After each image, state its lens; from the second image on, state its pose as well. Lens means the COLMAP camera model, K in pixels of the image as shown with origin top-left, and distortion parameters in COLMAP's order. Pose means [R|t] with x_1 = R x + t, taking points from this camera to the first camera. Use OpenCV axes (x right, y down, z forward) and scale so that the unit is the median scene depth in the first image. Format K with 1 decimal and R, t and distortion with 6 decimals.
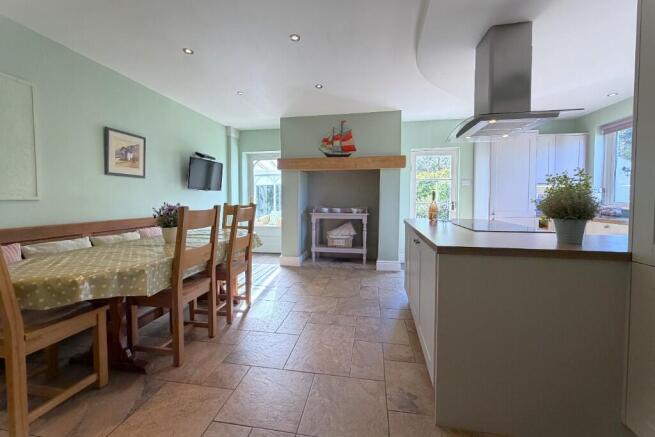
lens RADIAL K [[258.6, 0, 327.8], [0, 258.6, 207.1], [0, 0, 1]] dist [0.001630, 0.000074]
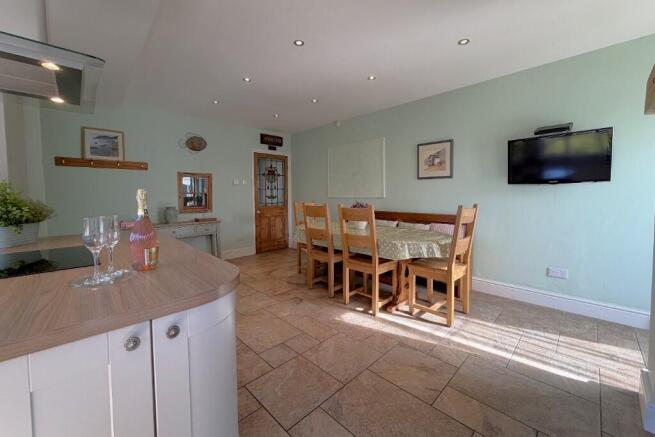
lens RADIAL K [[258.6, 0, 322.0], [0, 258.6, 204.4], [0, 0, 1]] dist [0.001630, 0.000074]
pose [[-0.590294, 0.034412, -0.806454, 0.481997], [-0.020898, 0.998104, 0.057886, -0.053805], [0.806918, 0.051023, -0.588456, 1.227658]]
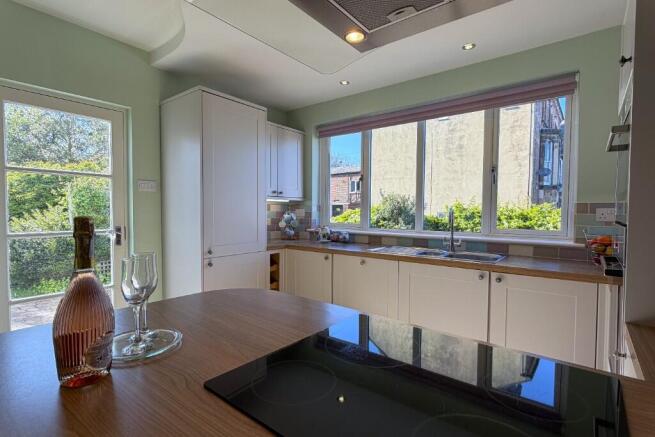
lens RADIAL K [[324.1, 0, 328.9], [0, 324.1, 219.4], [0, 0, 1]] dist [0.002143, 0.000057]
pose [[0.471924, -0.019261, 0.881429, 0.227914], [0.020252, 0.999734, 0.011003, -0.045550], [-0.881406, 0.012659, 0.472189, 0.584108]]
